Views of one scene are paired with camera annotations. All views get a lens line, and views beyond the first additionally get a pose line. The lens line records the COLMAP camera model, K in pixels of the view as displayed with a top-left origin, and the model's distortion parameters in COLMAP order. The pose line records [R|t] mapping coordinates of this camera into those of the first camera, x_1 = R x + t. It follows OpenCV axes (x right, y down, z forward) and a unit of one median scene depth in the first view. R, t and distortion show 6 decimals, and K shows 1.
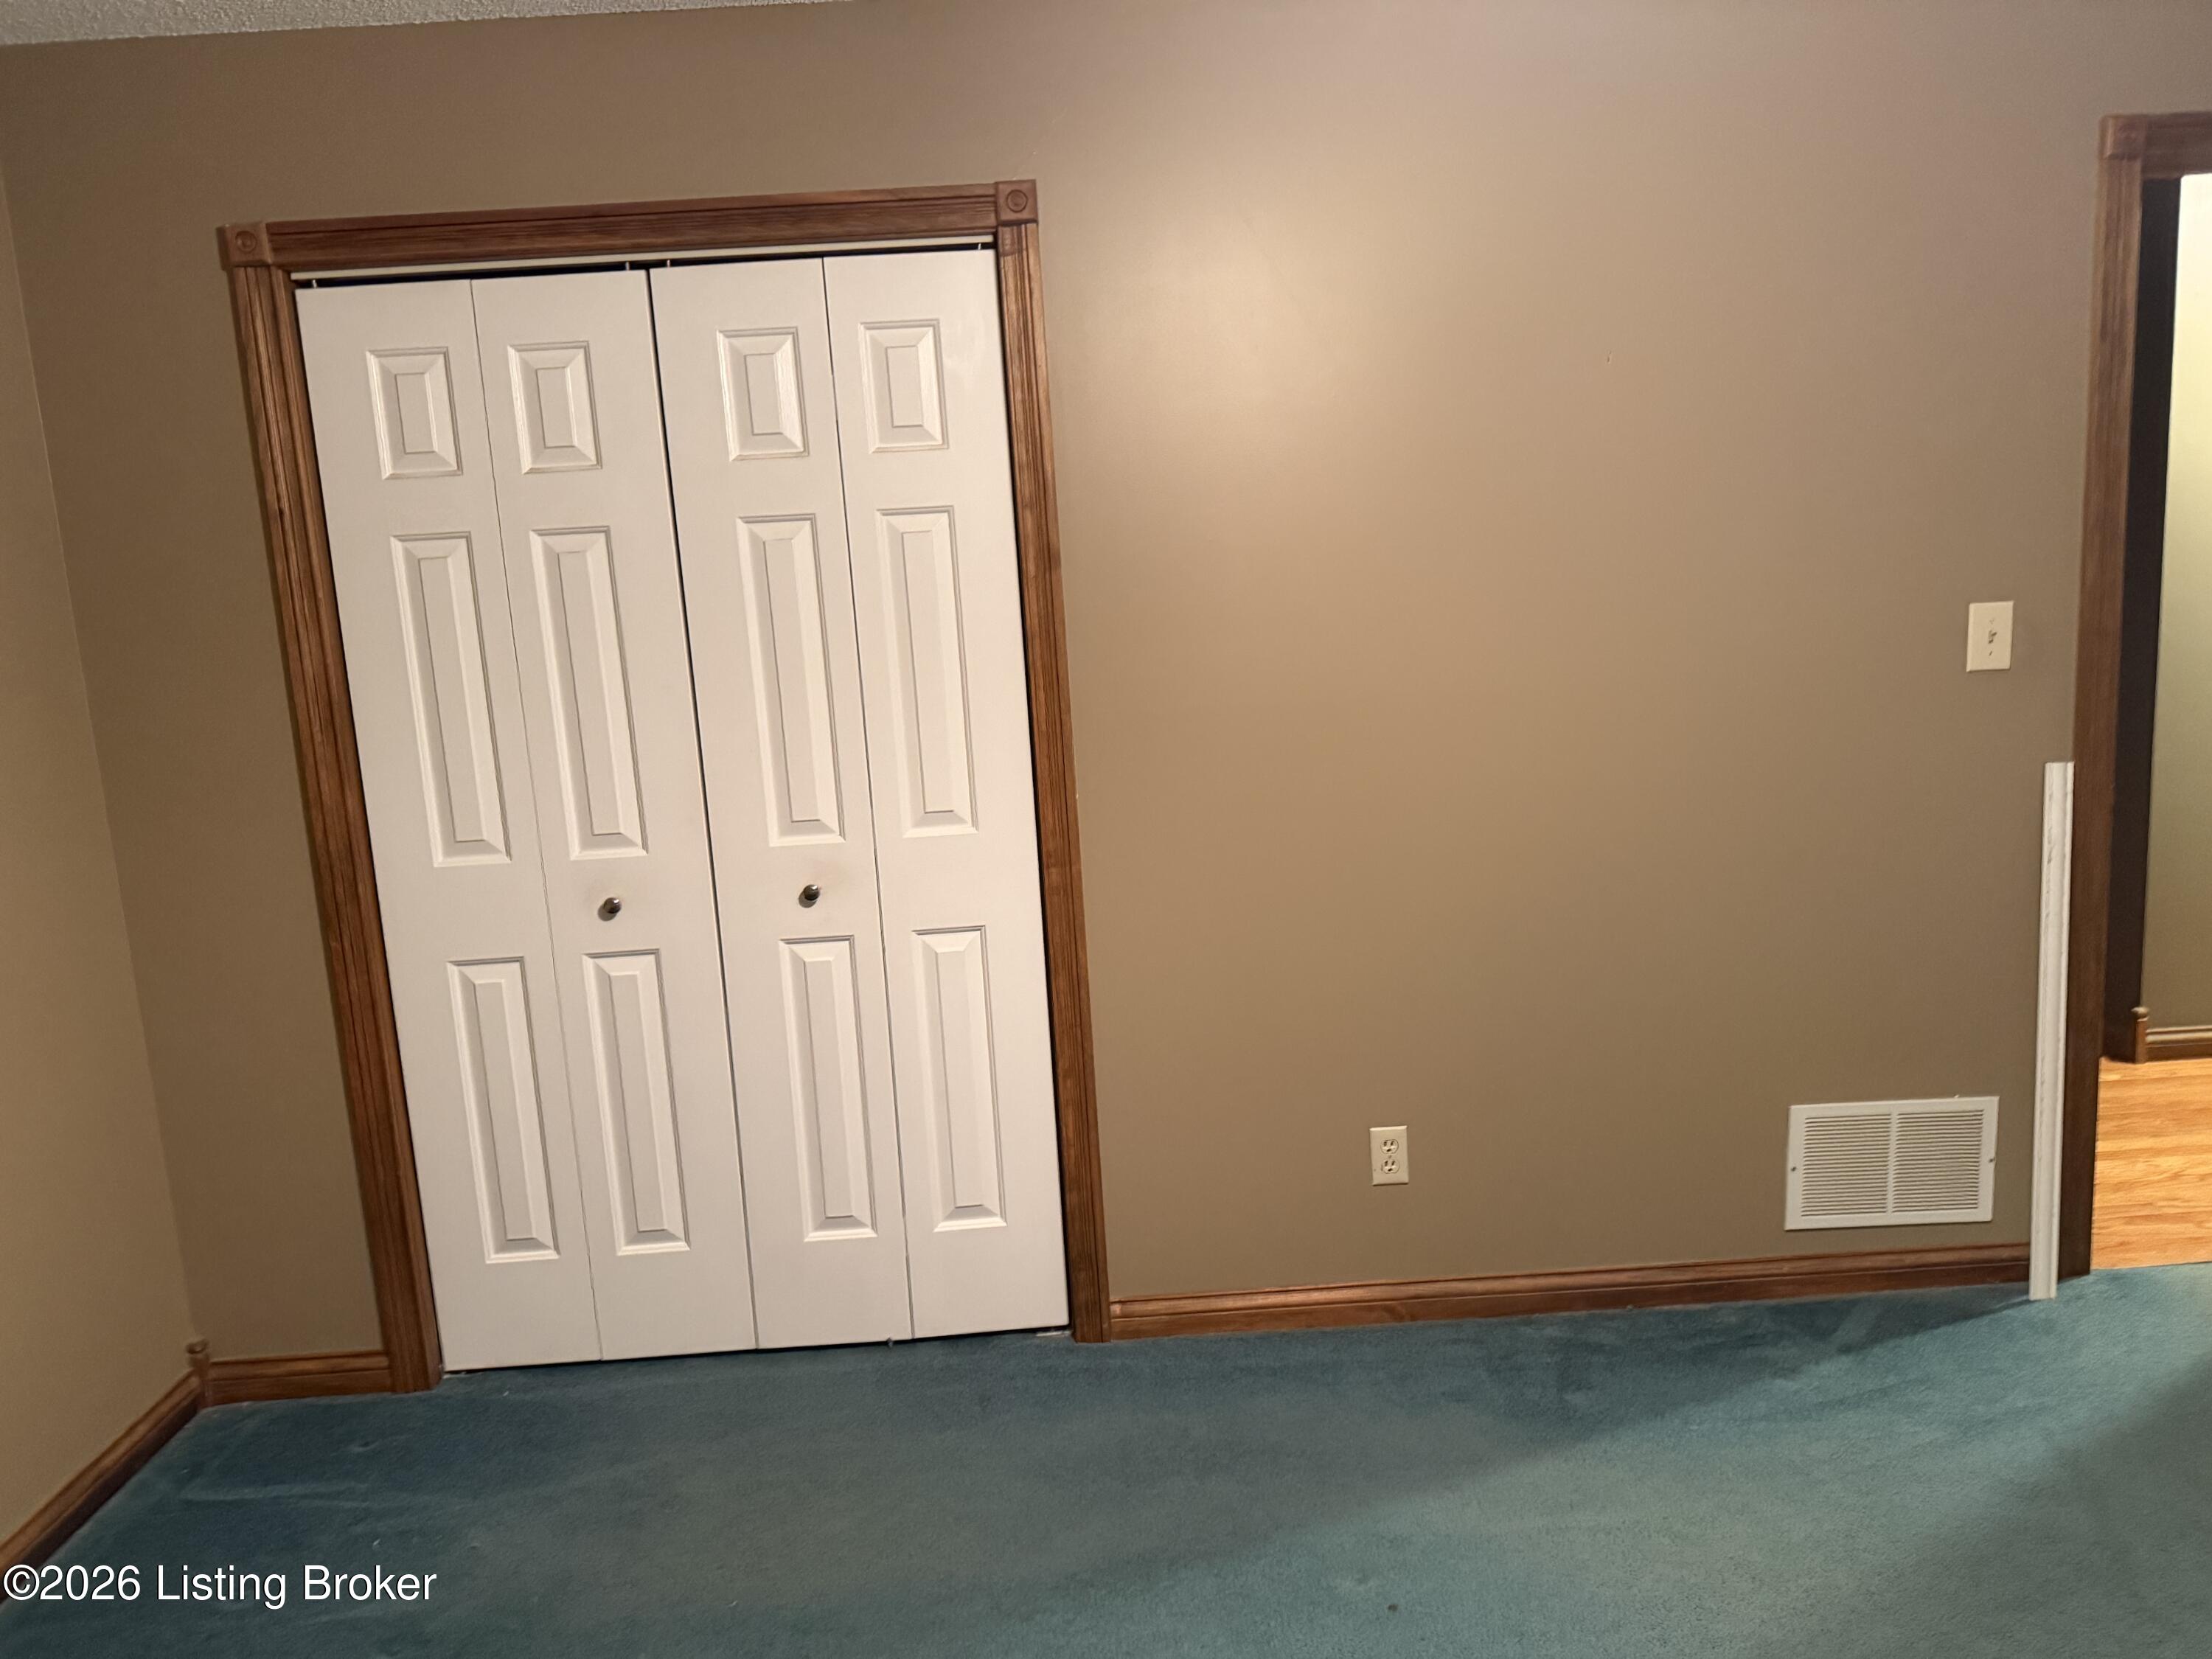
lens RADIAL K [[1578.1, 0, 1094.2], [0, 1578.1, 823.1], [0, 0, 1]] dist [0.007245, -0.012895]
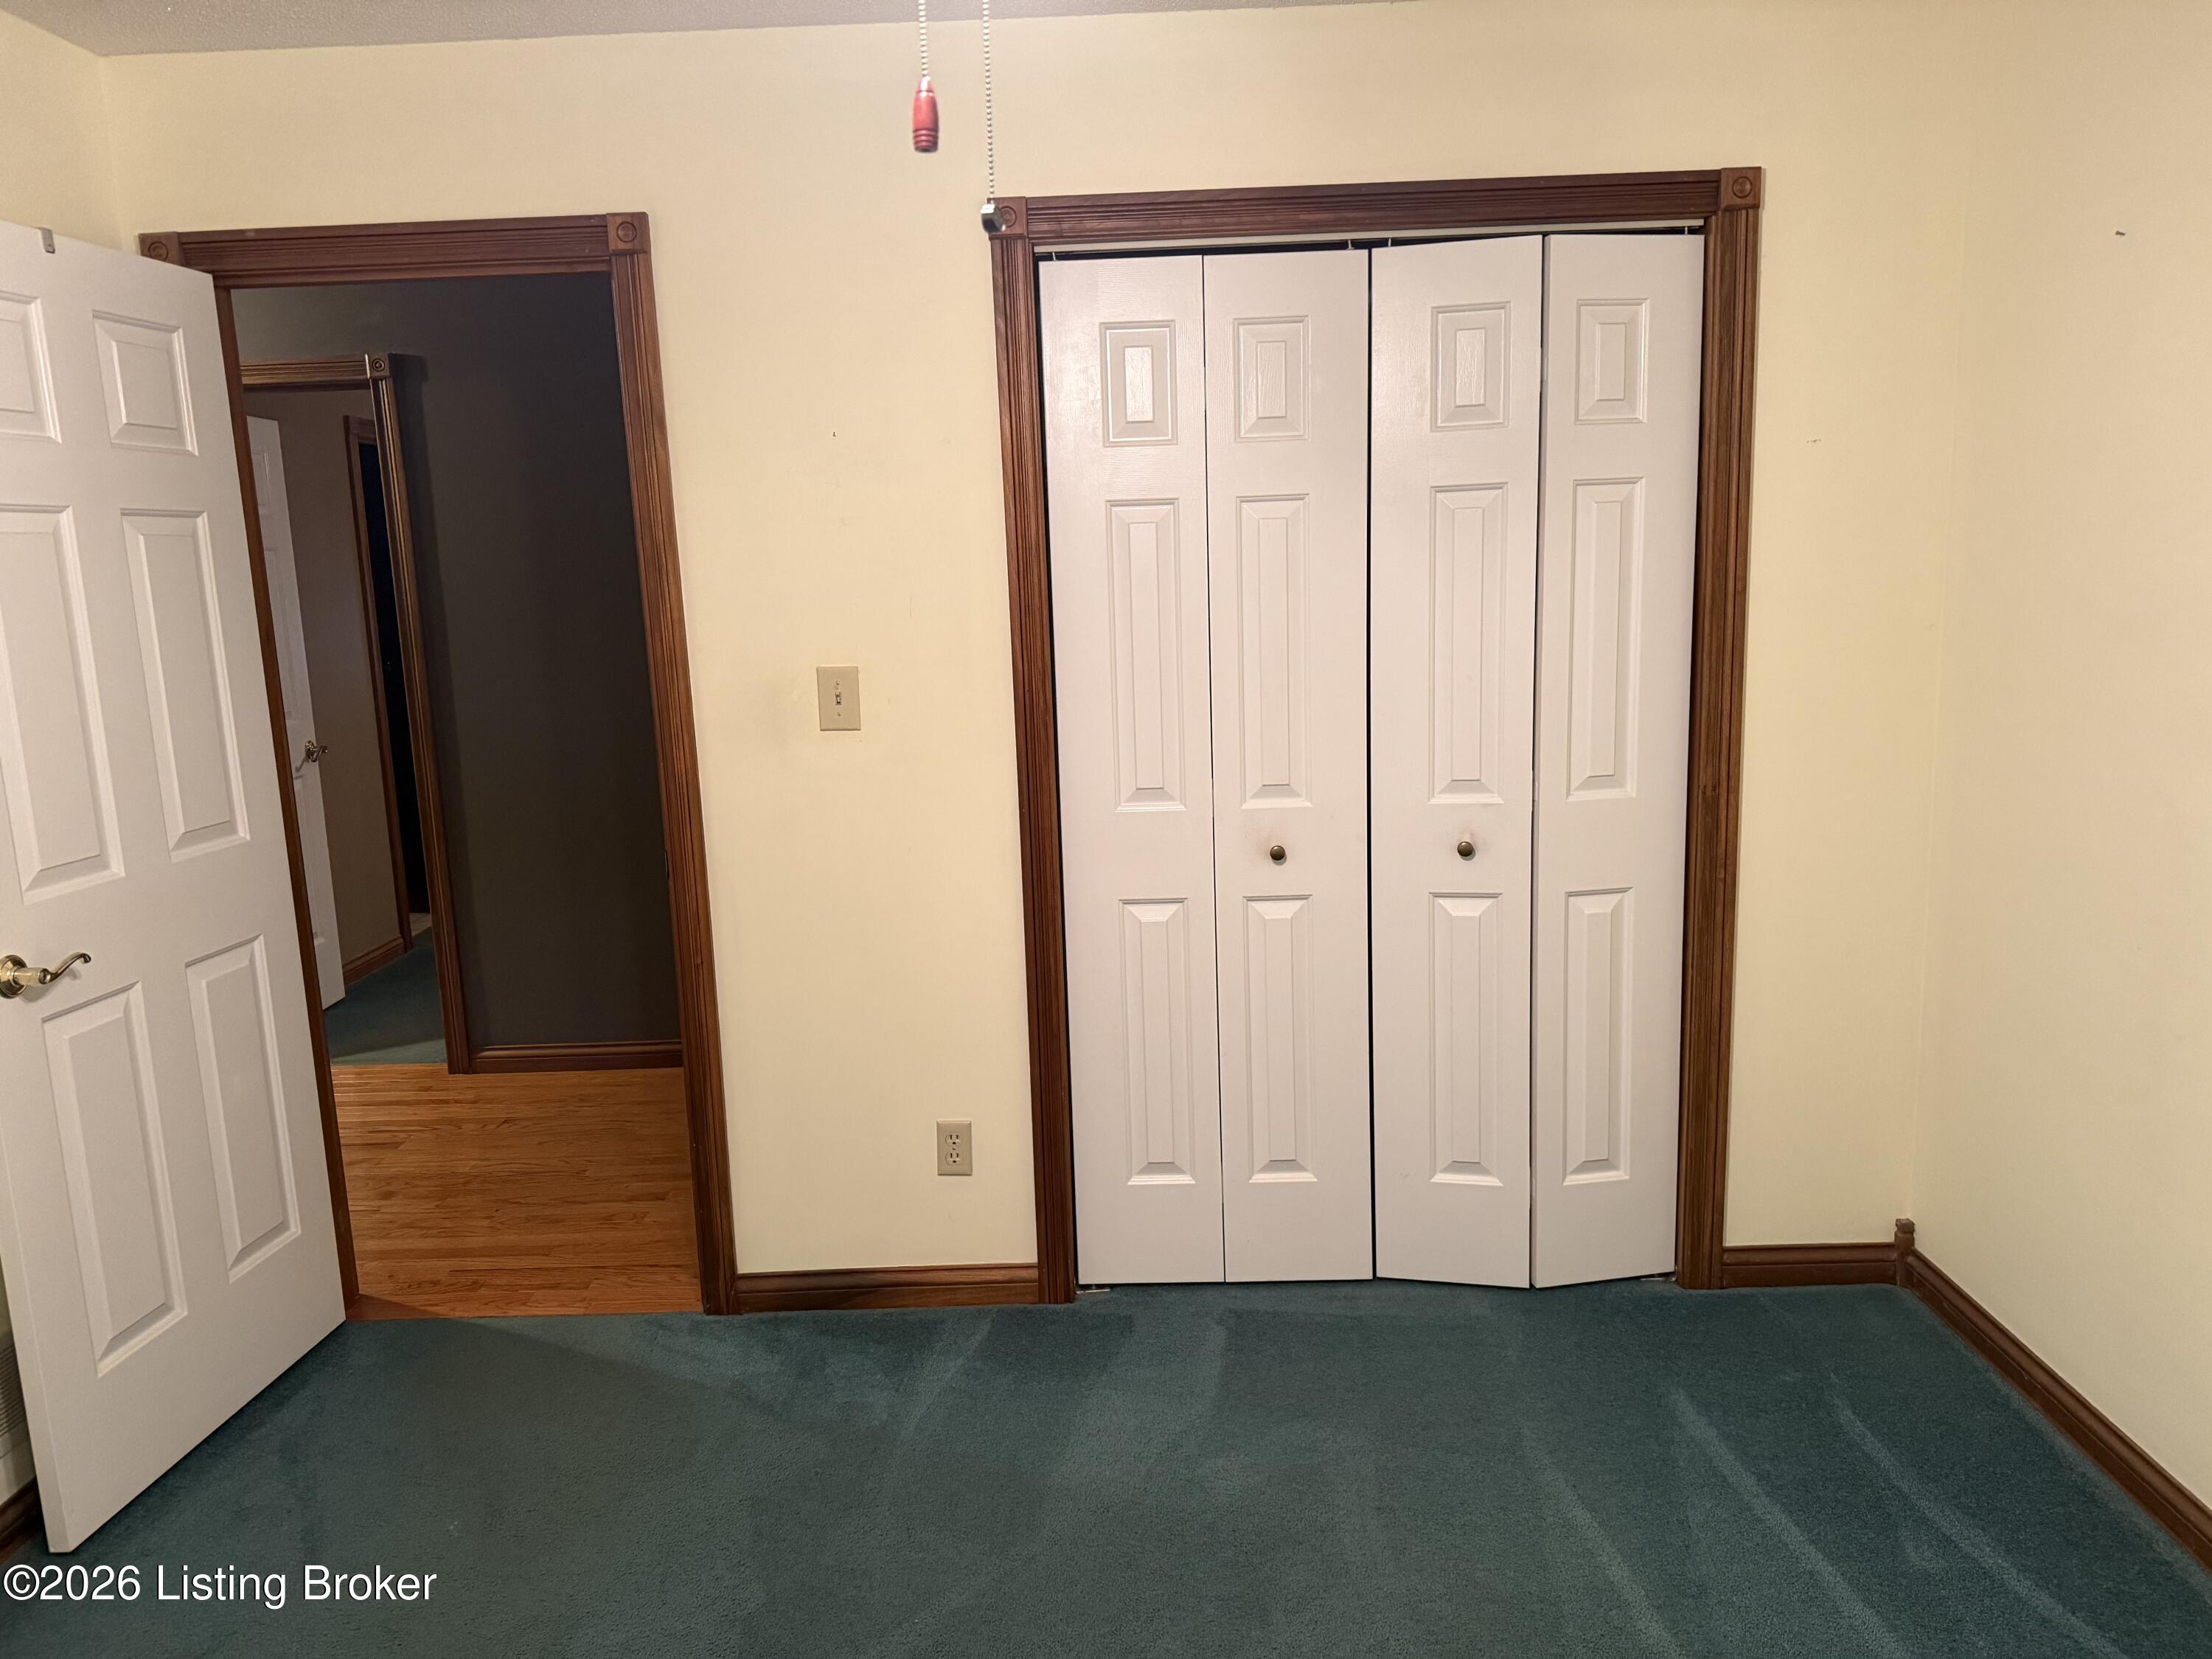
lens RADIAL K [[1498.2, 0, 1099.7], [0, 1498.2, 813.5], [0, 0, 1]] dist [0.003768, -0.000510]
pose [[0.997809, 0.036826, -0.054955, -0.389644], [-0.036542, 0.999313, 0.006165, 0.025159], [0.055145, -0.004143, 0.998470, -0.006046]]
